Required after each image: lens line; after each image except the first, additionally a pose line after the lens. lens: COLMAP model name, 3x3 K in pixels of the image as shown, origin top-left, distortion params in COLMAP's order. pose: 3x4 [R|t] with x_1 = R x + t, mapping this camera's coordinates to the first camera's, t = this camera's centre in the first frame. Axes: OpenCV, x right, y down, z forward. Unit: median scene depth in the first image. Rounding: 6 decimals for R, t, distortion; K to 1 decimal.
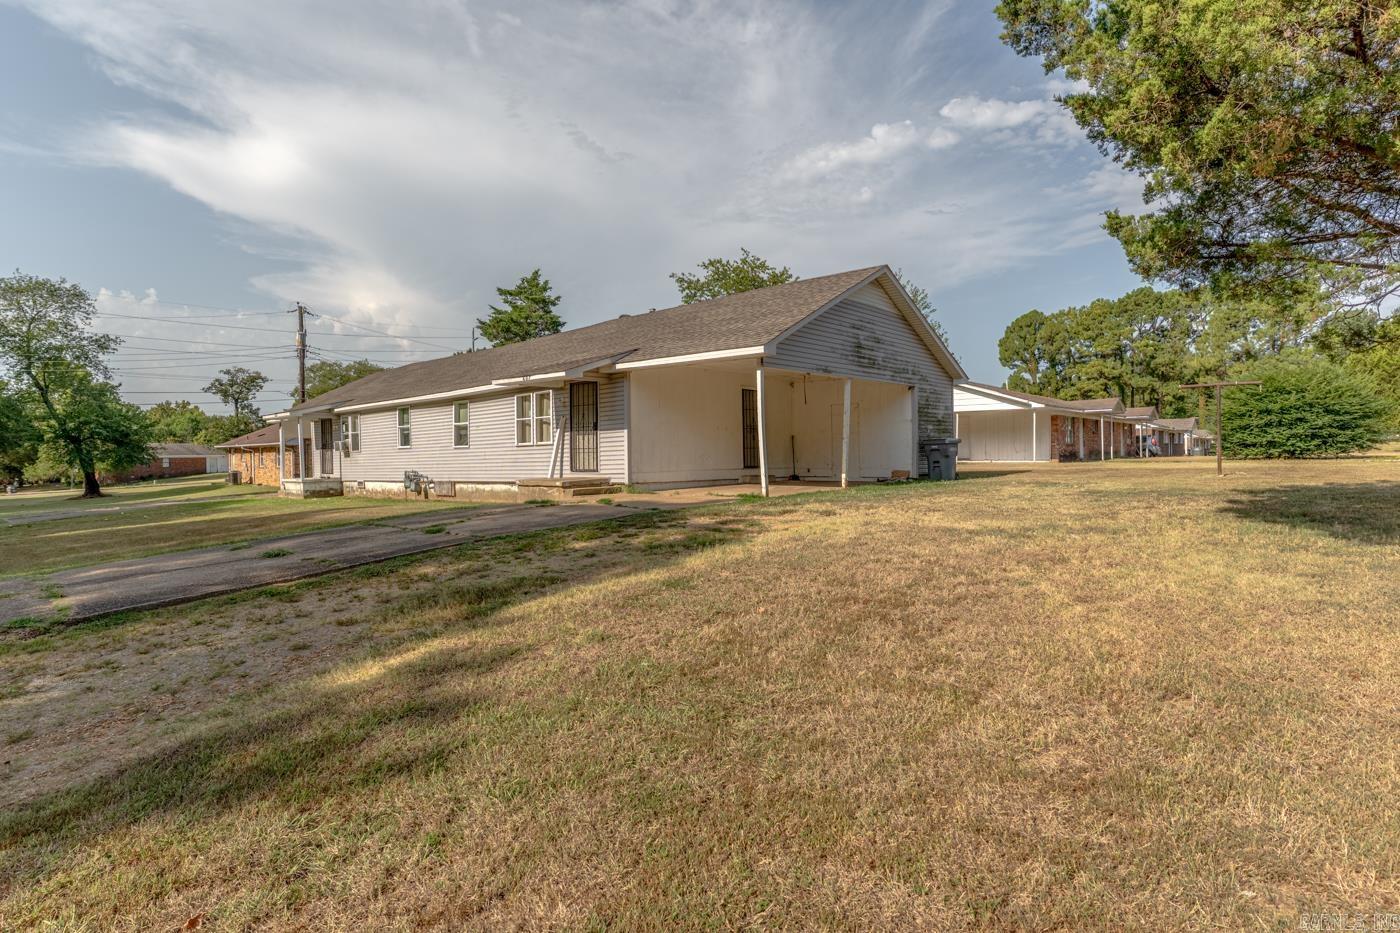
lens RADIAL K [[700.7, 0, 700.0], [0, 700.7, 466.5], [0, 0, 1]] dist [-0.000225, 0.000952]
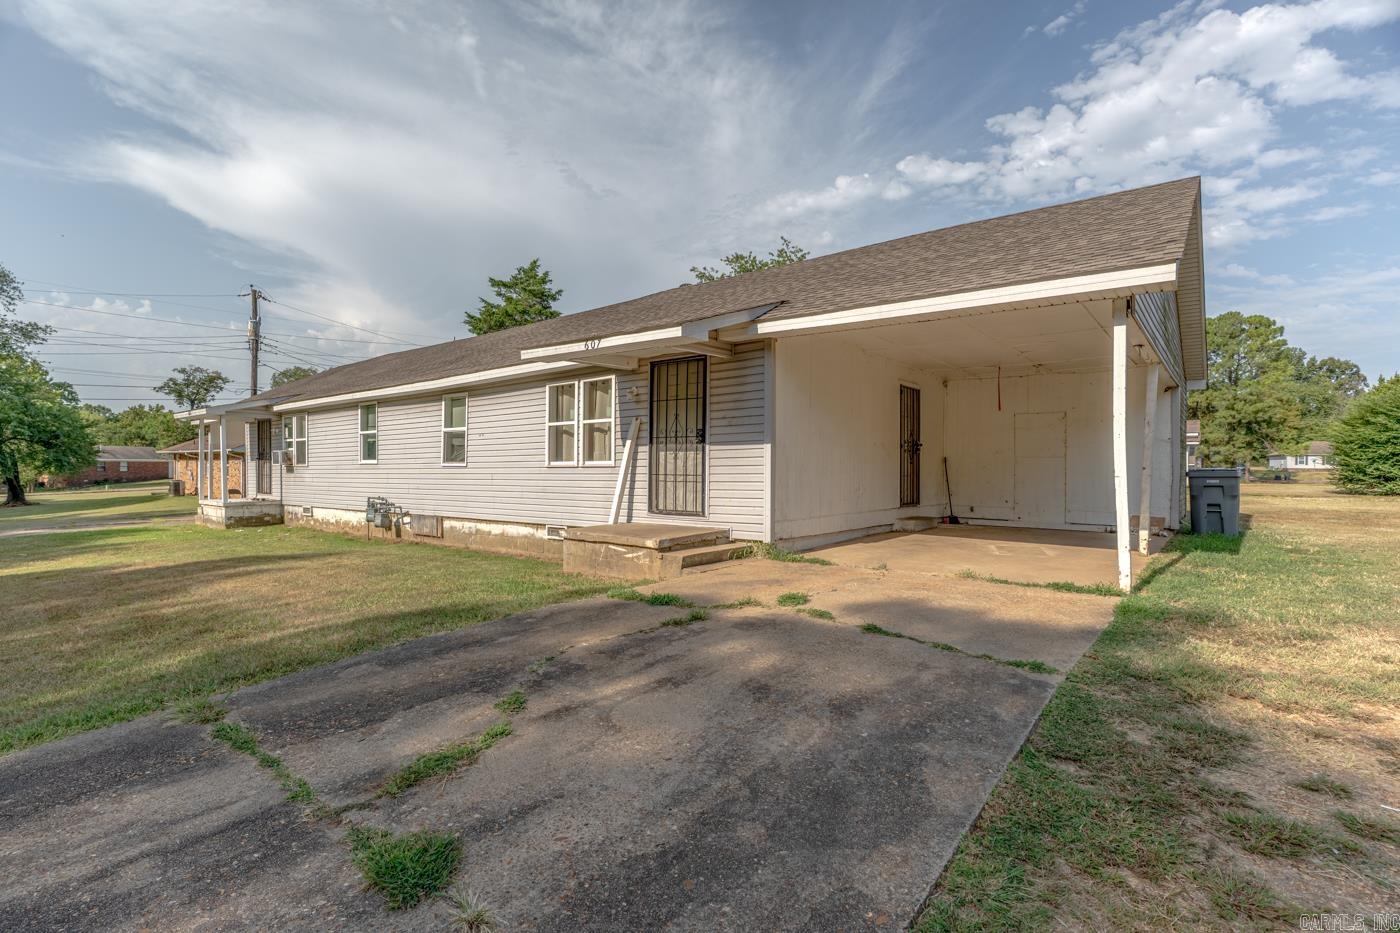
lens RADIAL K [[619.7, 0, 721.0], [0, 619.7, 466.4], [0, 0, 1]] dist [-0.000637, -0.000412]
pose [[0.995760, 0.019527, 0.089889, -0.117844], [-0.017840, 0.999650, -0.019530, -0.015670], [-0.090239, 0.017844, 0.995760, 0.327101]]
